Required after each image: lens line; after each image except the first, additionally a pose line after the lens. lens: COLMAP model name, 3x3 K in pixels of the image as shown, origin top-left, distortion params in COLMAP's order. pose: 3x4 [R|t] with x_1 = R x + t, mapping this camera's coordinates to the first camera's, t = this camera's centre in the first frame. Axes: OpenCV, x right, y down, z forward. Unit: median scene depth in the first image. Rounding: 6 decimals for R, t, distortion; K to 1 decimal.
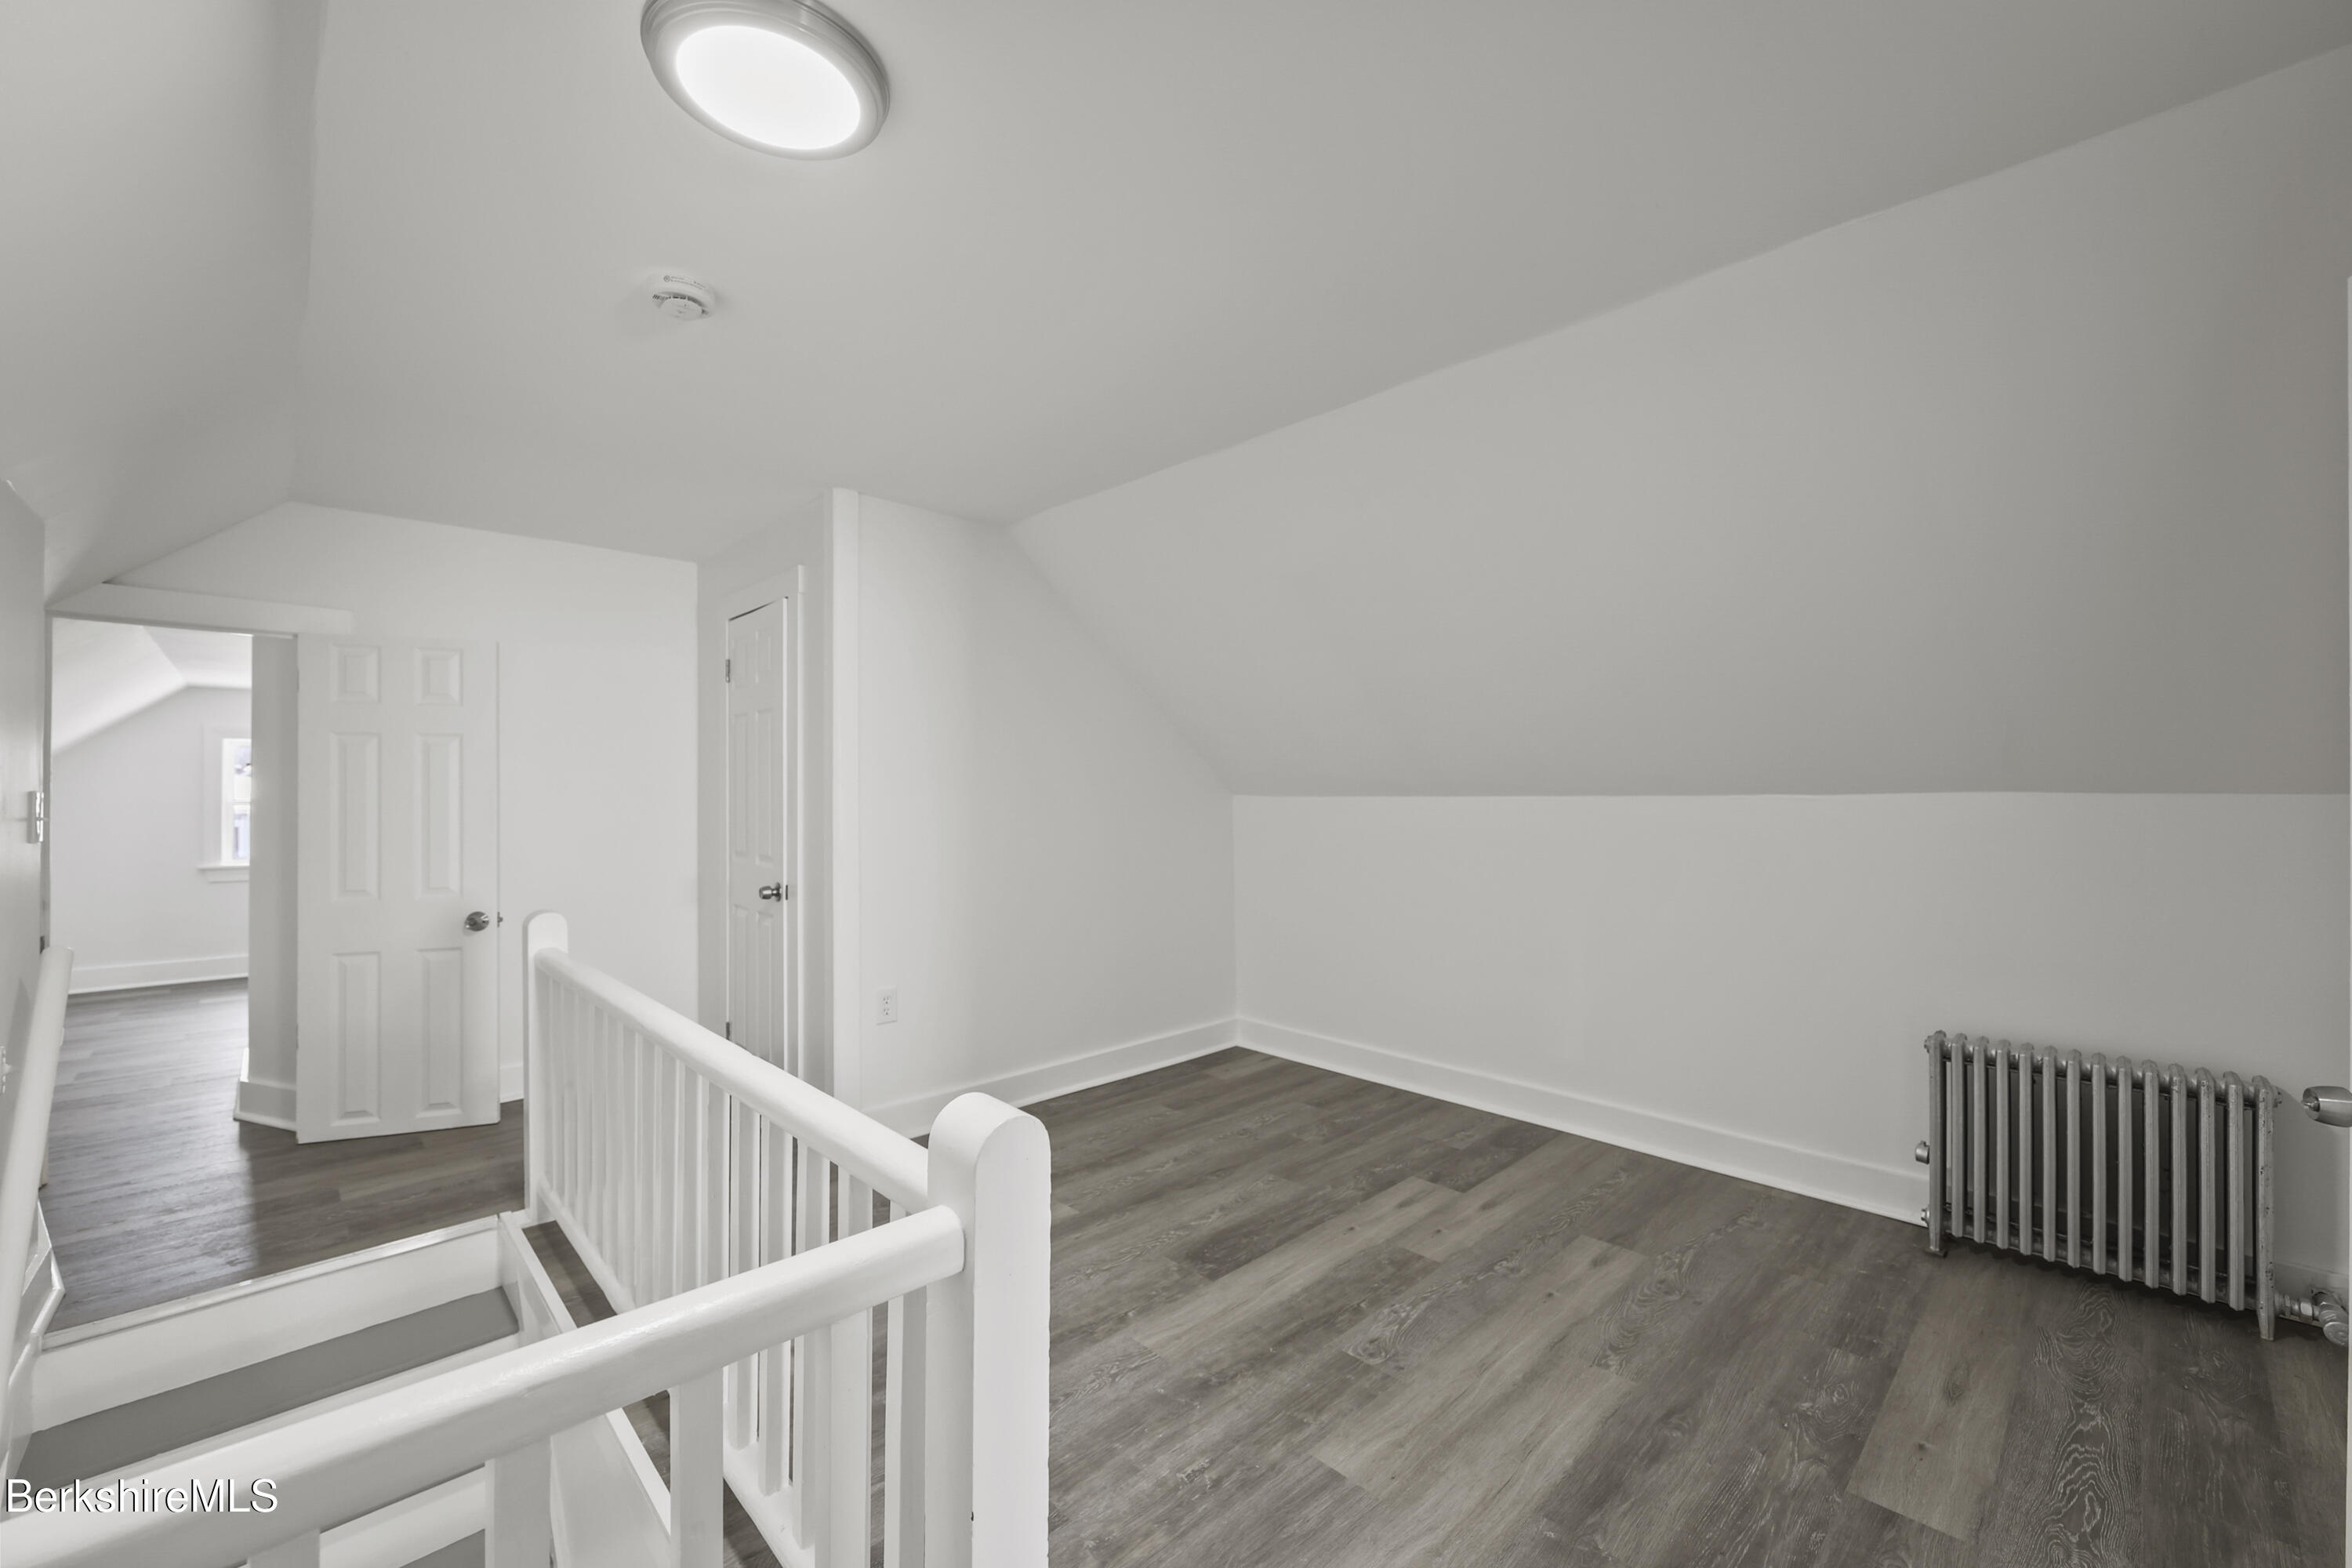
lens RADIAL K [[947.9, 0, 1182.2], [0, 947.9, 790.9], [0, 0, 1]] dist [-0.003335, 0.000291]
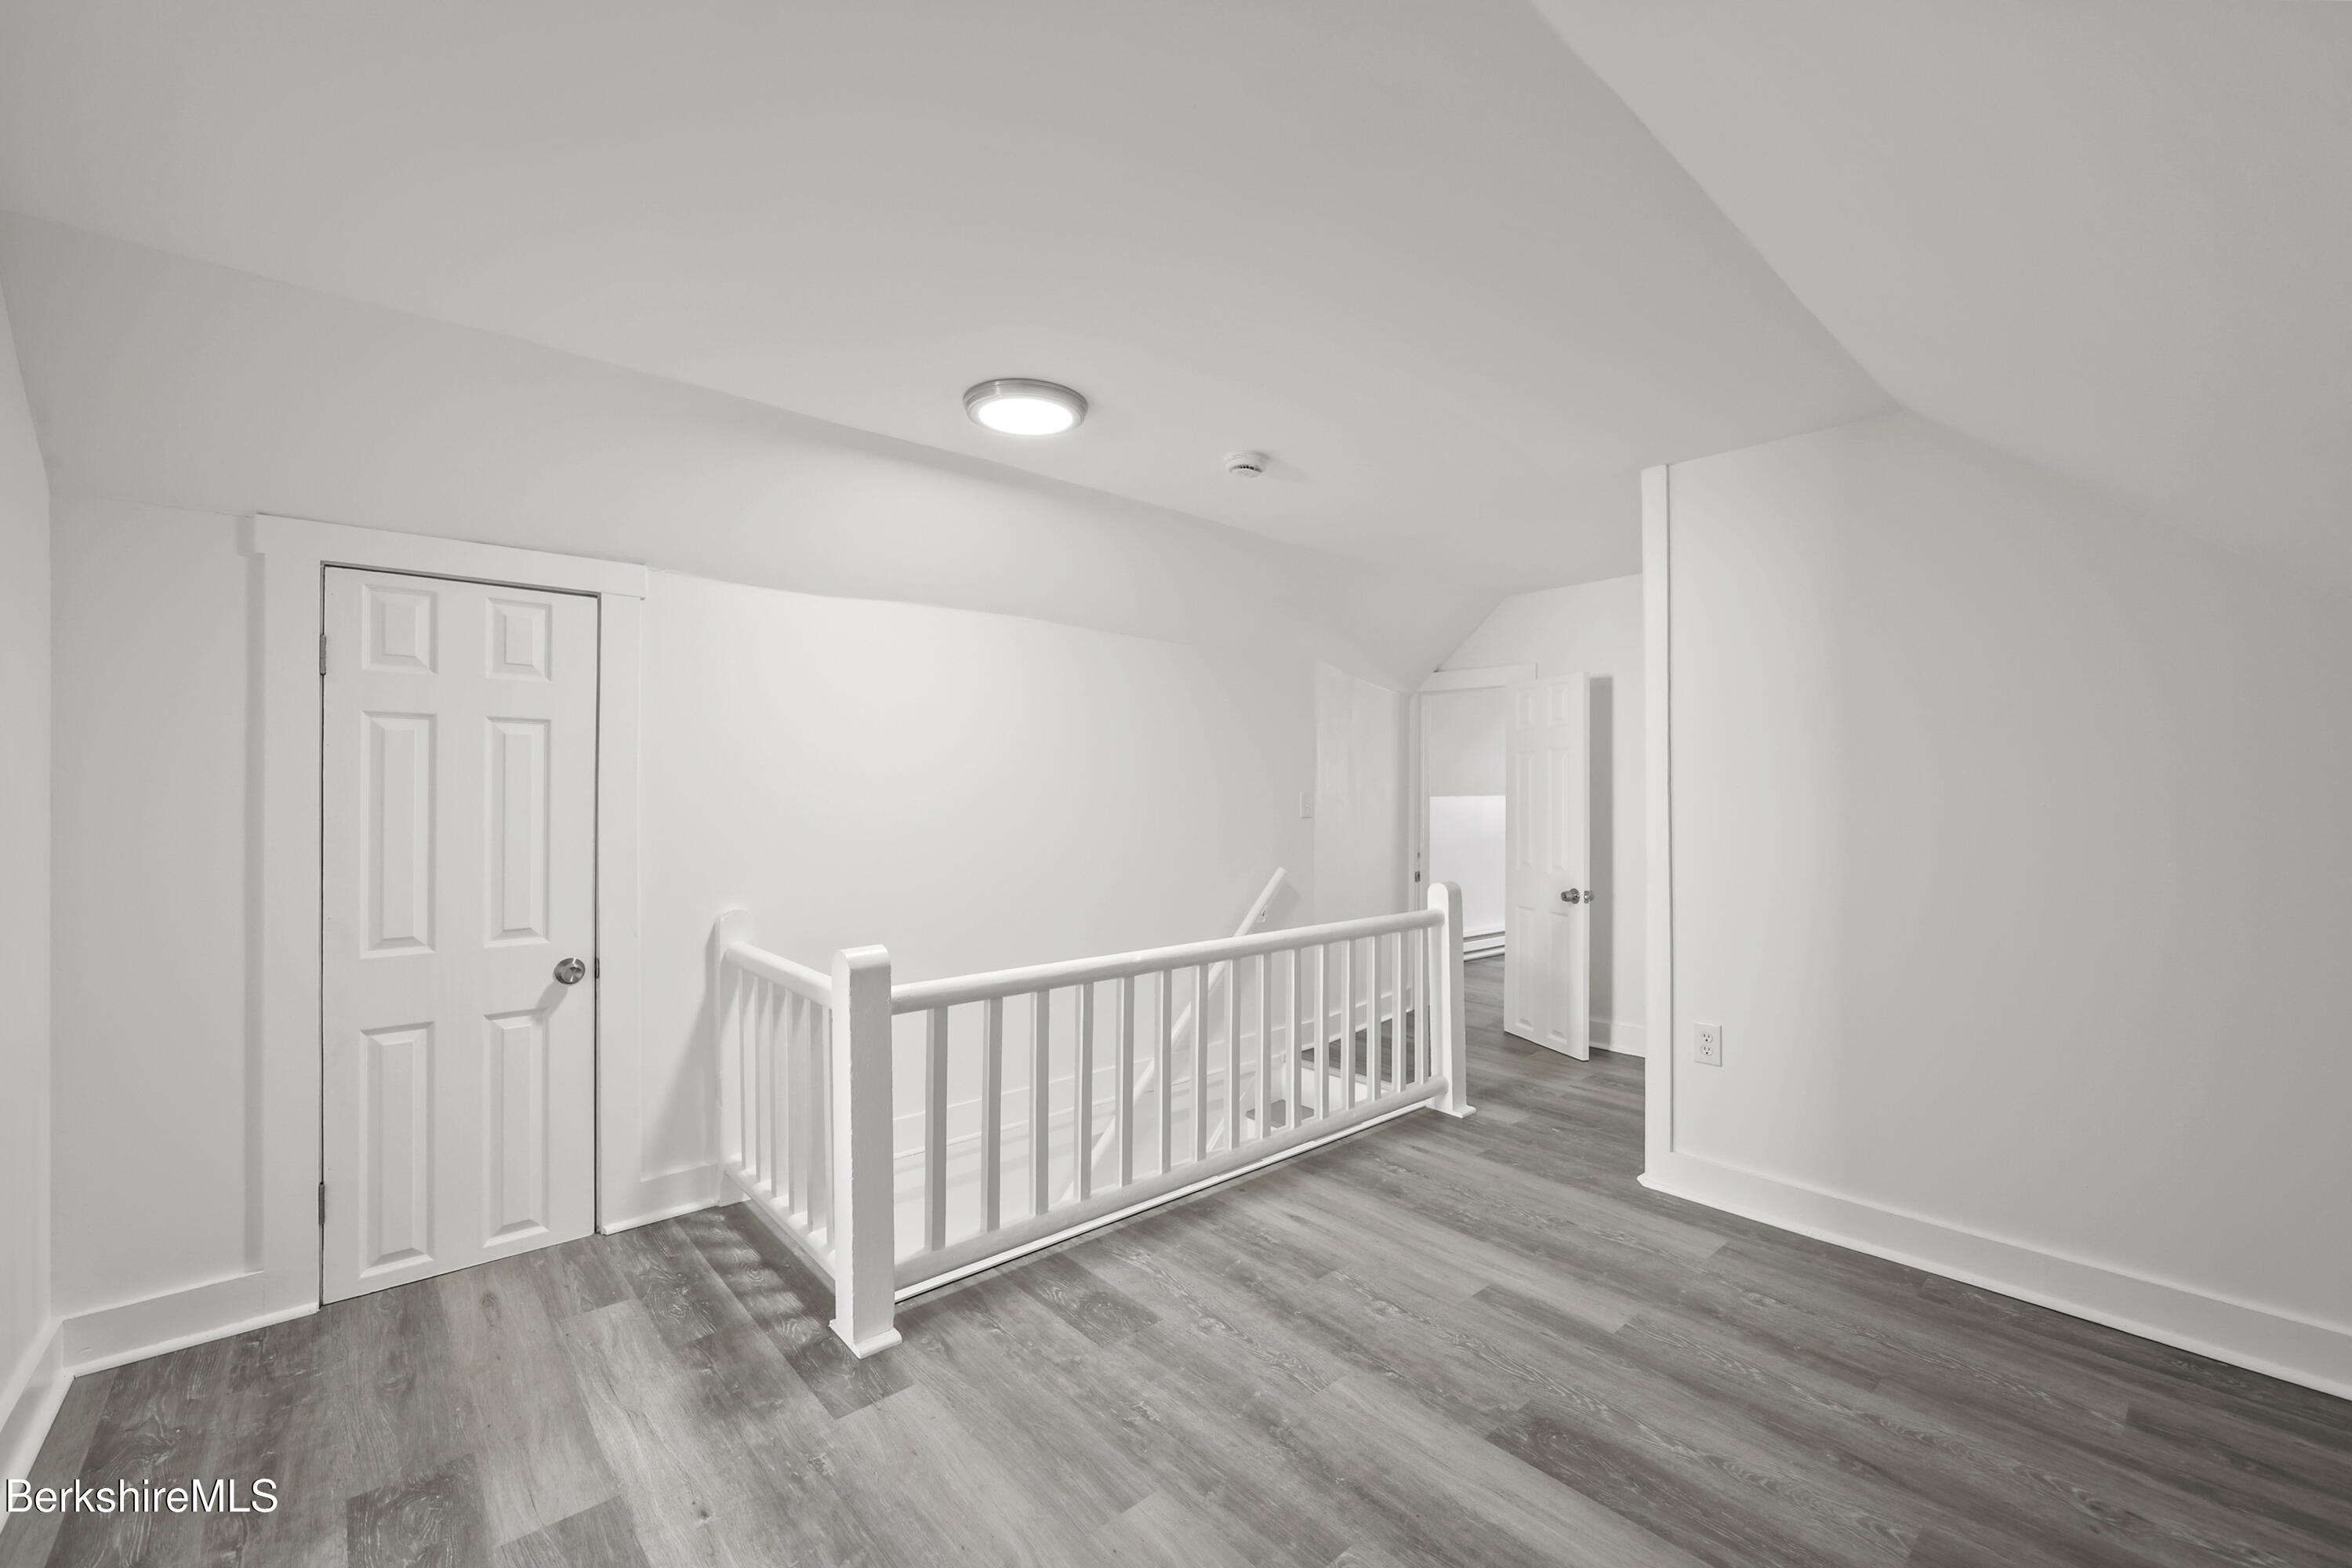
lens RADIAL K [[947.9, 0, 1182.2], [0, 947.9, 790.9], [0, 0, 1]] dist [-0.003335, 0.000291]
pose [[-0.046231, -0.000871, -0.998930, 0.809182], [-0.001188, 0.999999, -0.000817, -0.005668], [0.998930, 0.001149, -0.046232, 0.790175]]
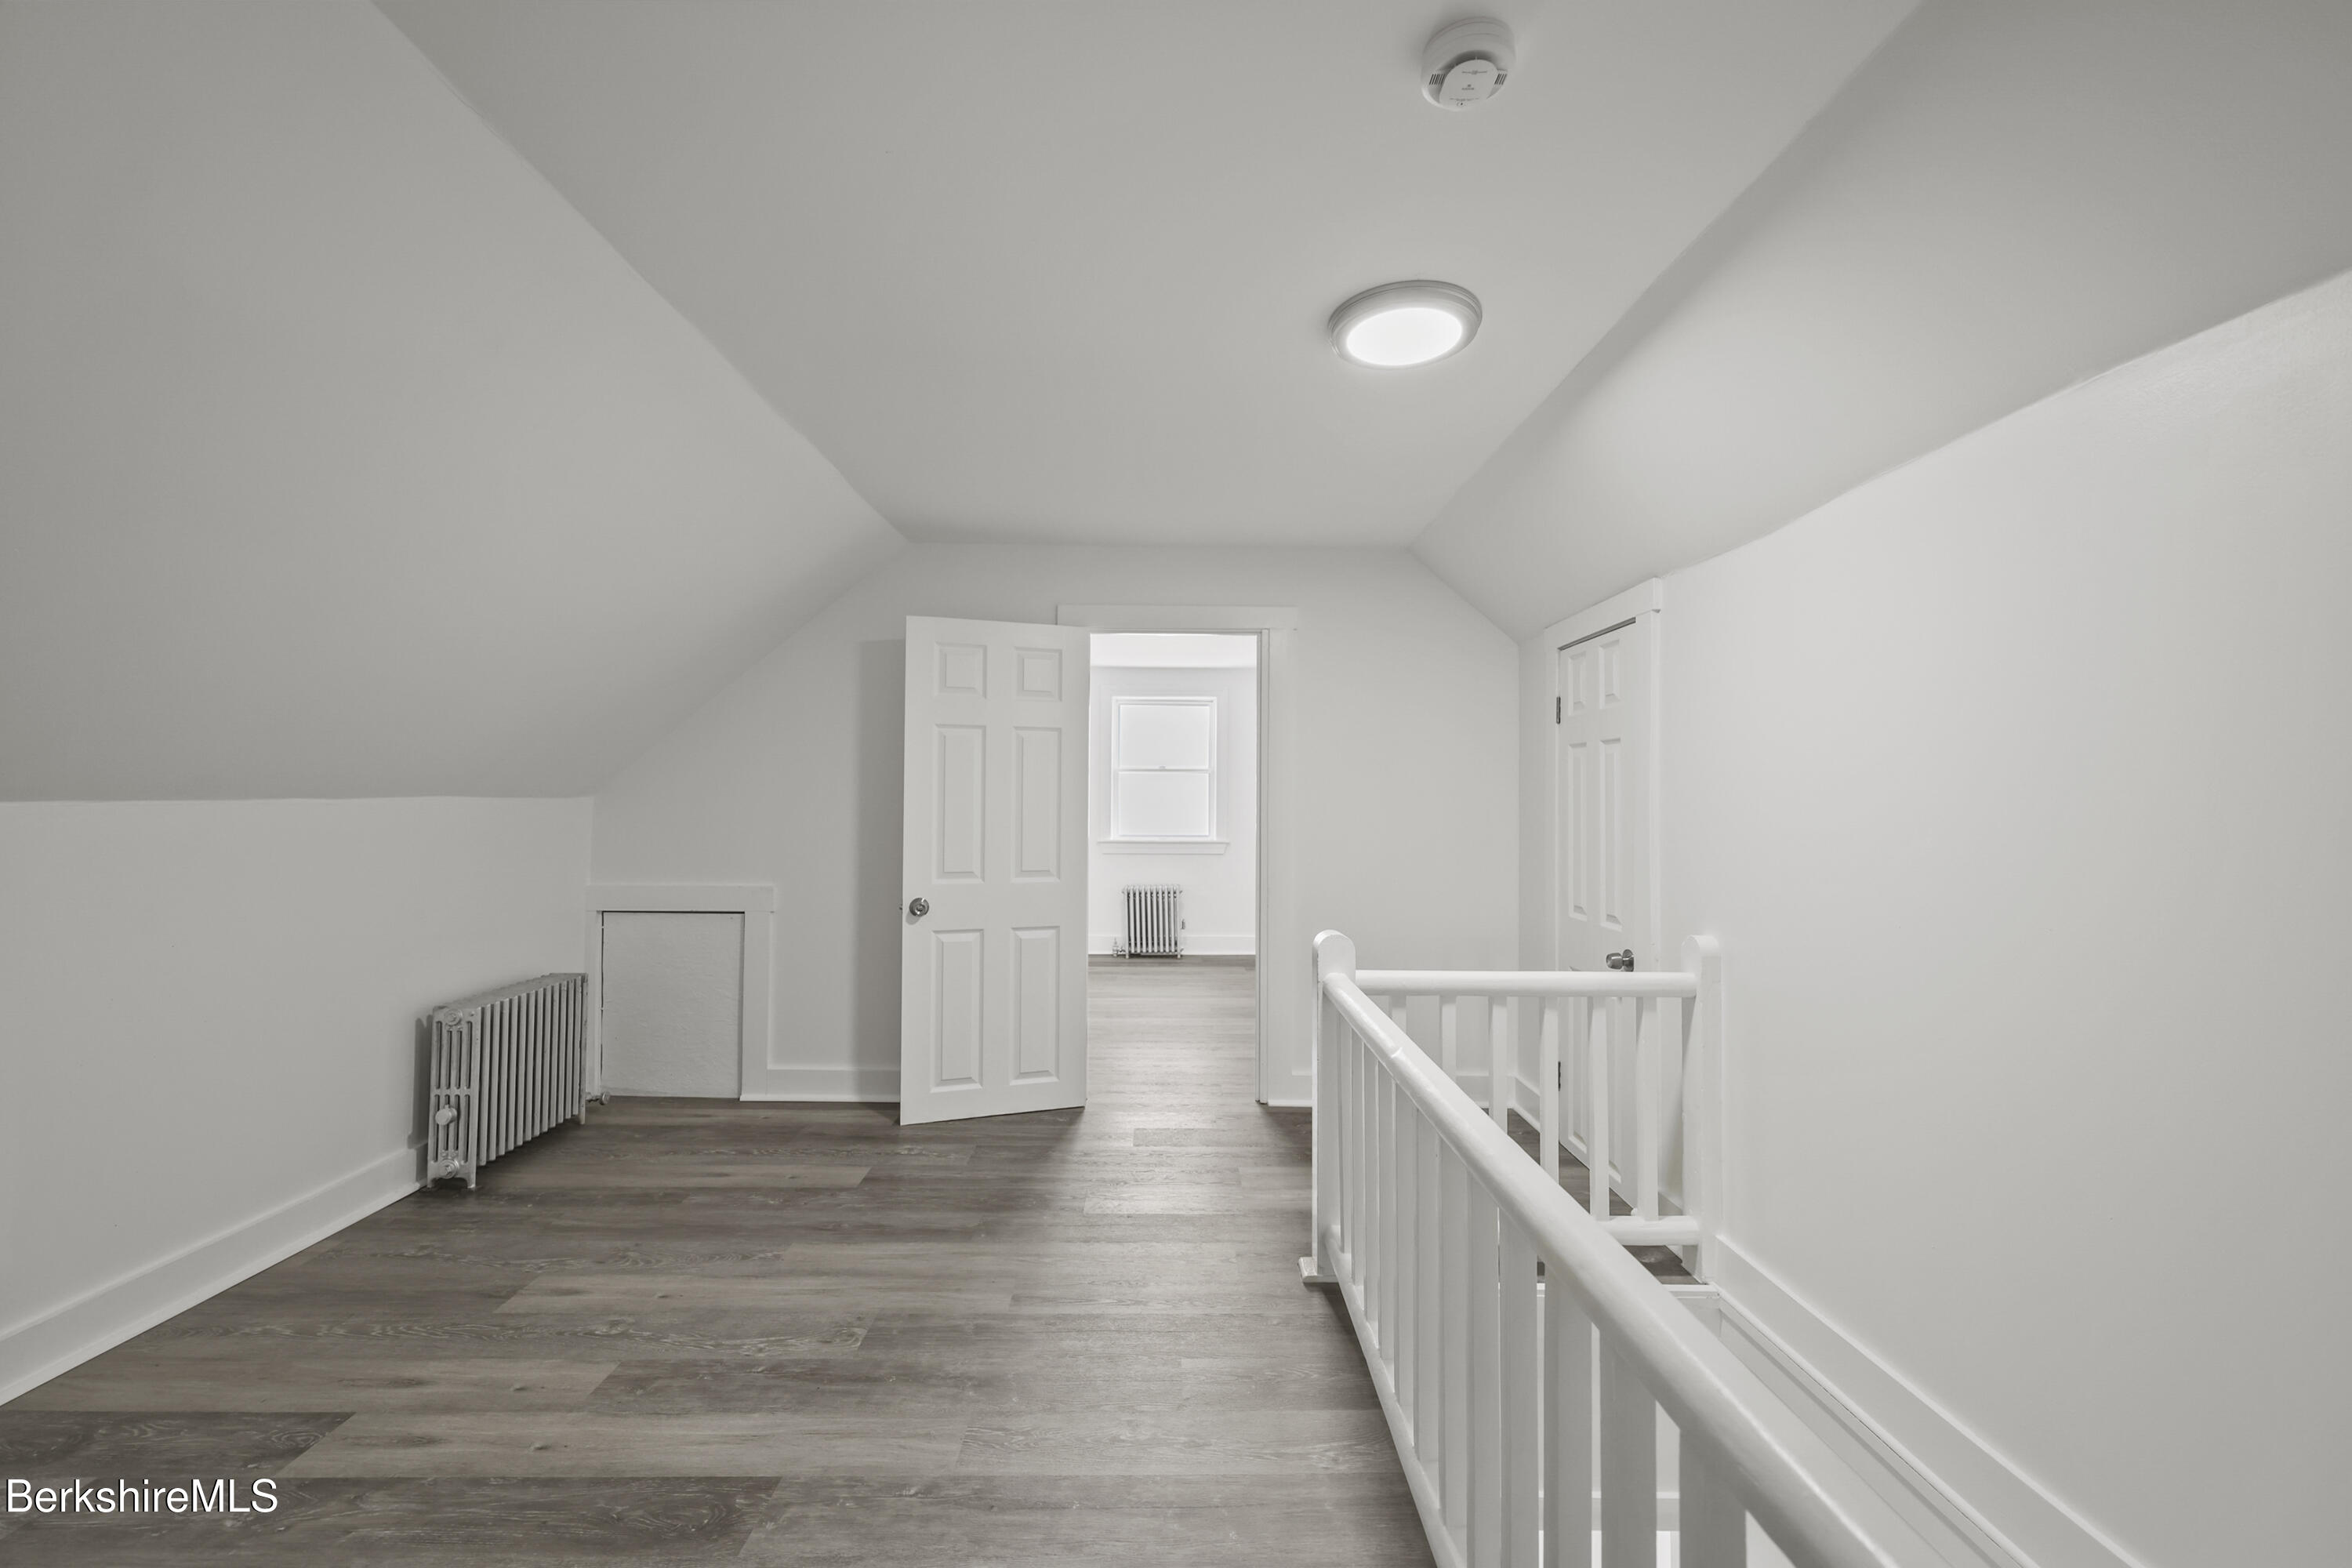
lens RADIAL K [[947.9, 0, 1182.2], [0, 947.9, 790.9], [0, 0, 1]] dist [-0.003335, 0.000291]
pose [[-0.730204, 0.001758, 0.683227, -0.685300], [-0.006237, 0.999938, -0.009239, -0.001575], [-0.683201, -0.011008, -0.730148, 1.324074]]
